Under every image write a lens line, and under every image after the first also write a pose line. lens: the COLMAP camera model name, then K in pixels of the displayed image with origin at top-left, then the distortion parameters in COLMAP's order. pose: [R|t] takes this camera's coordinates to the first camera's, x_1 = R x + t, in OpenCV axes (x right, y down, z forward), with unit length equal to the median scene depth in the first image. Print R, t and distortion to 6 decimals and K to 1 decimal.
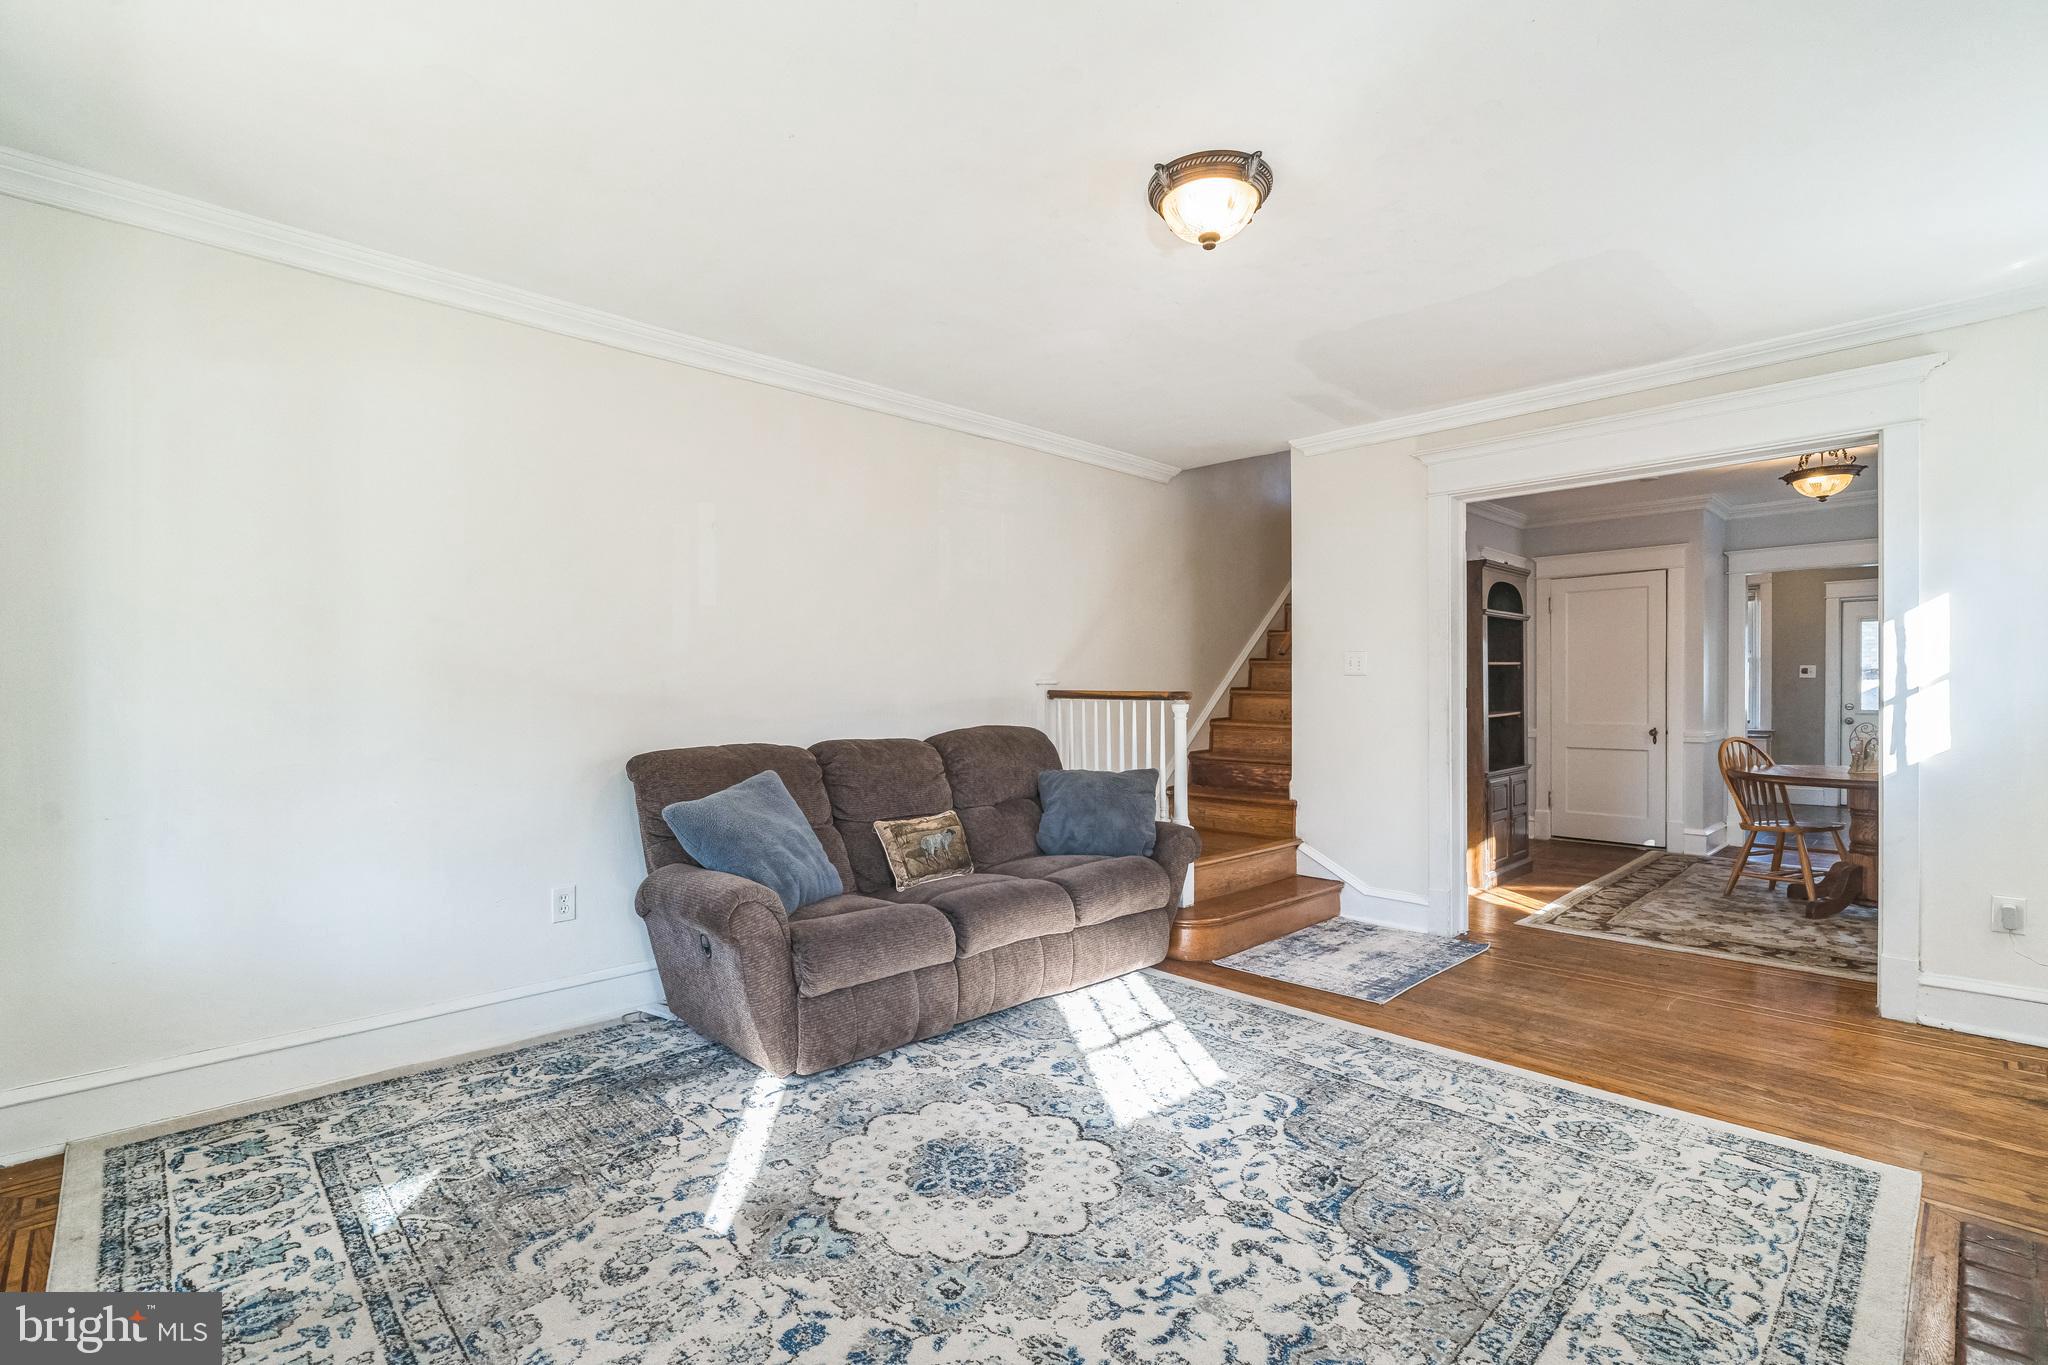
lens RADIAL K [[949.9, 0, 1015.1], [0, 949.9, 691.8], [0, 0, 1]] dist [-0.005769, 0.001391]
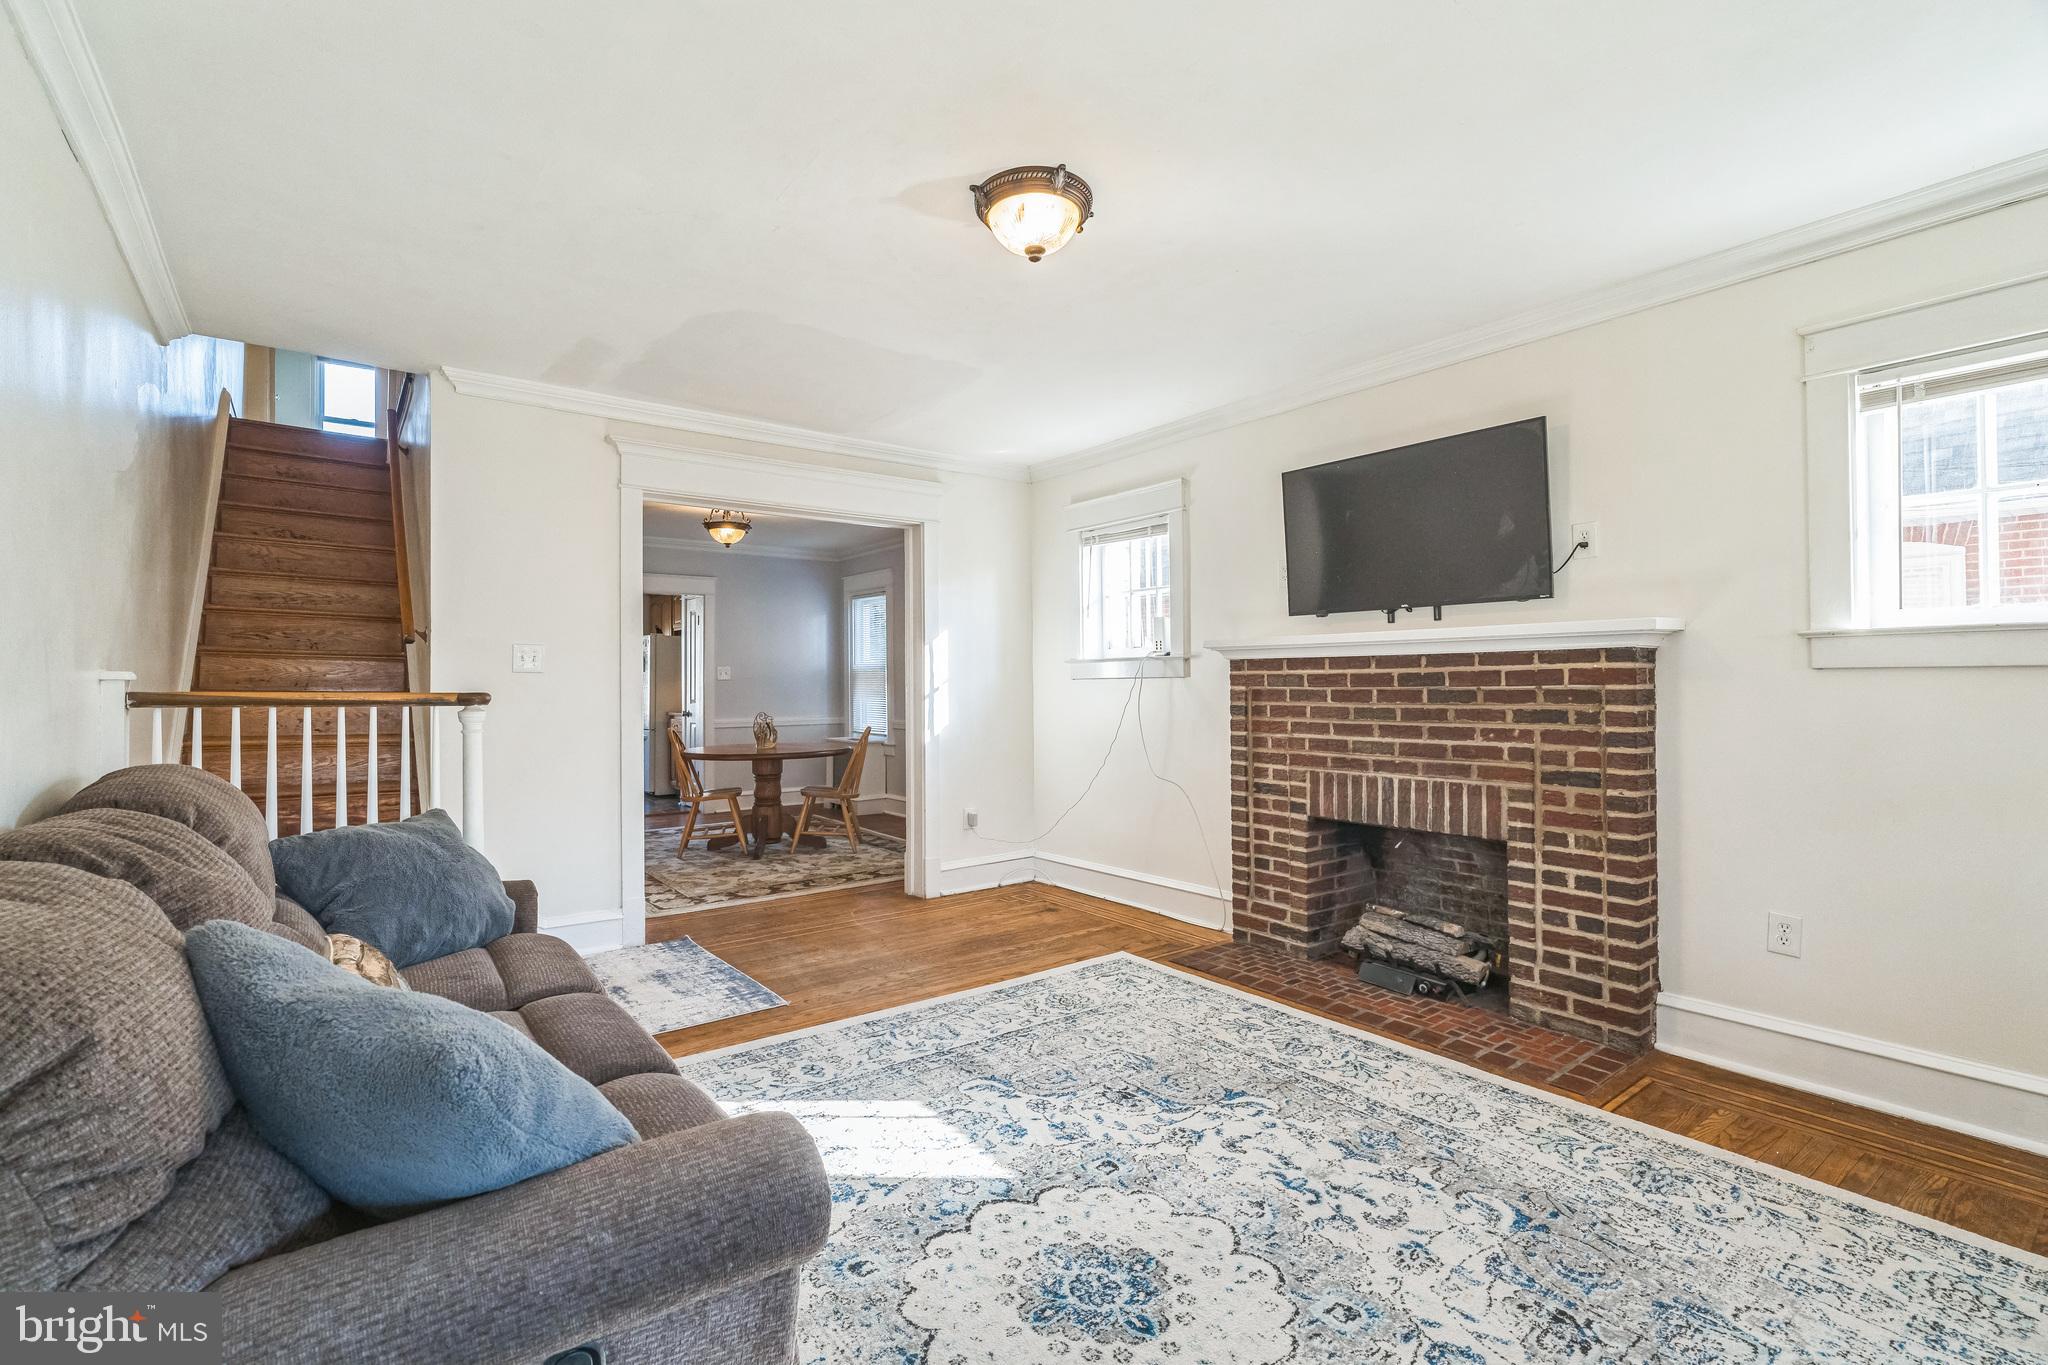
lens RADIAL K [[949.9, 0, 972.5], [0, 949.9, 671.5], [0, 0, 1]] dist [-0.005769, 0.001391]
pose [[0.112692, 0.016054, 0.993500, -0.780932], [0.003508, 0.999857, -0.016555, -0.005089], [-0.993624, 0.005351, 0.112620, 0.915996]]
